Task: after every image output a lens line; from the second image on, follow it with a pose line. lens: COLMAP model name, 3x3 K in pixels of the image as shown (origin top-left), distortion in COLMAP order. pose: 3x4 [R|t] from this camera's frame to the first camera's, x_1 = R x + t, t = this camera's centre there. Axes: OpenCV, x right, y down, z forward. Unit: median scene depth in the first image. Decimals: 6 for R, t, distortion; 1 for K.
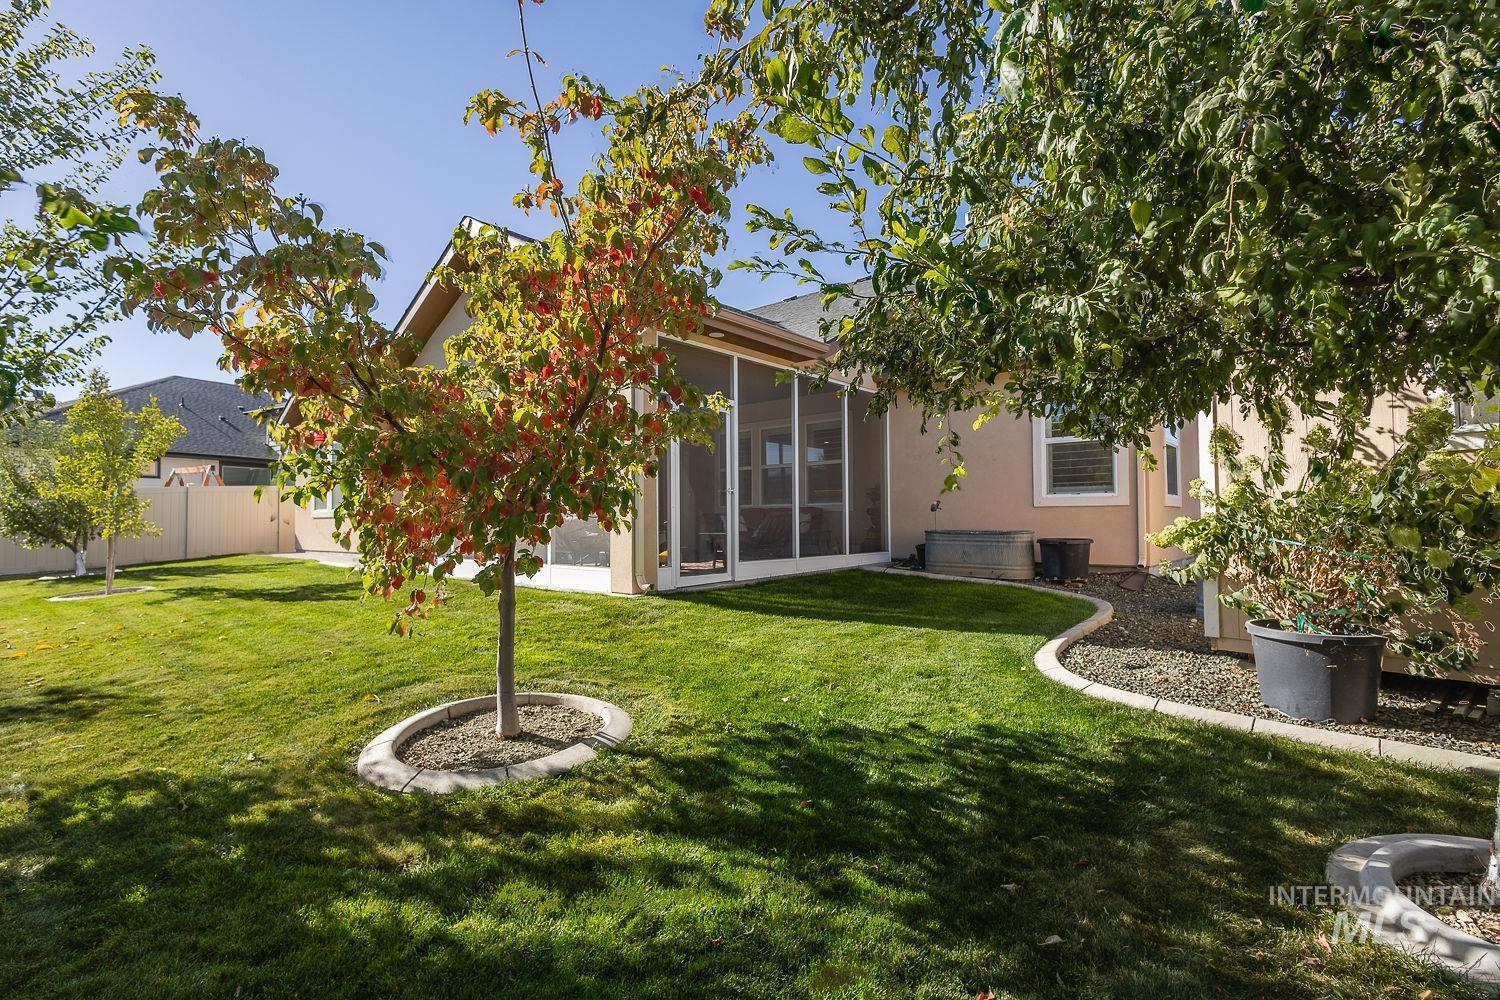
lens RADIAL K [[702.5, 0, 749.8], [0, 702.5, 503.9], [0, 0, 1]] dist [0.015942, -0.004842]
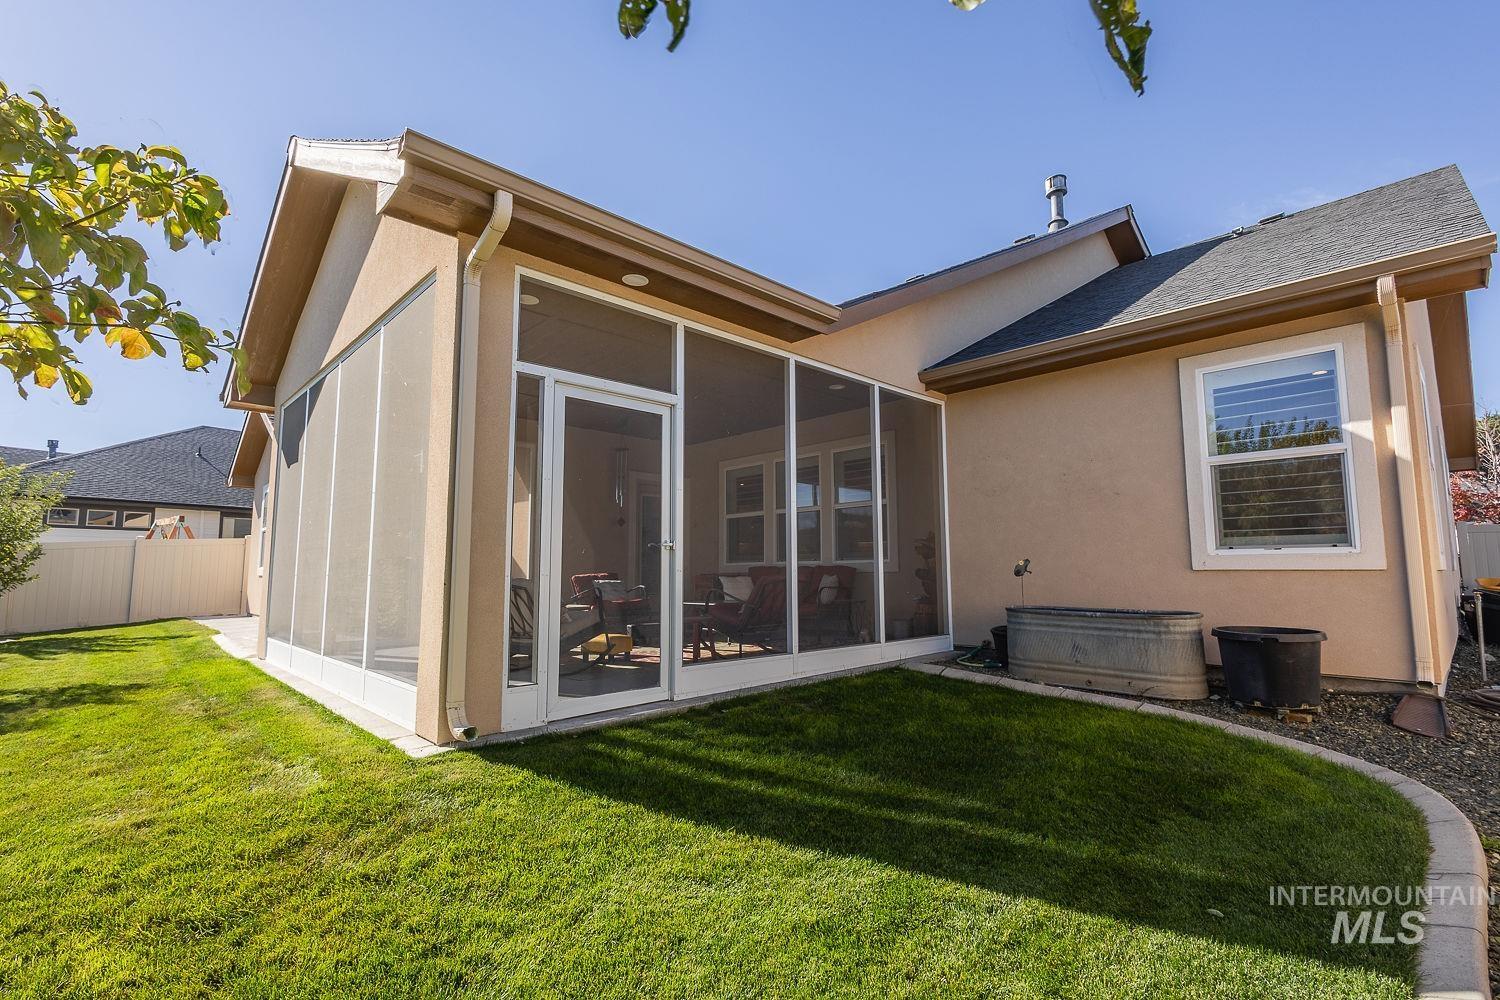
lens RADIAL K [[702.5, 0, 742.4], [0, 702.5, 501.4], [0, 0, 1]] dist [0.015942, -0.004842]
pose [[0.994916, -0.007565, -0.100423, 0.084792], [-0.000130, 0.997077, -0.076398, -0.008436], [0.100708, 0.076023, 0.992007, 0.370294]]
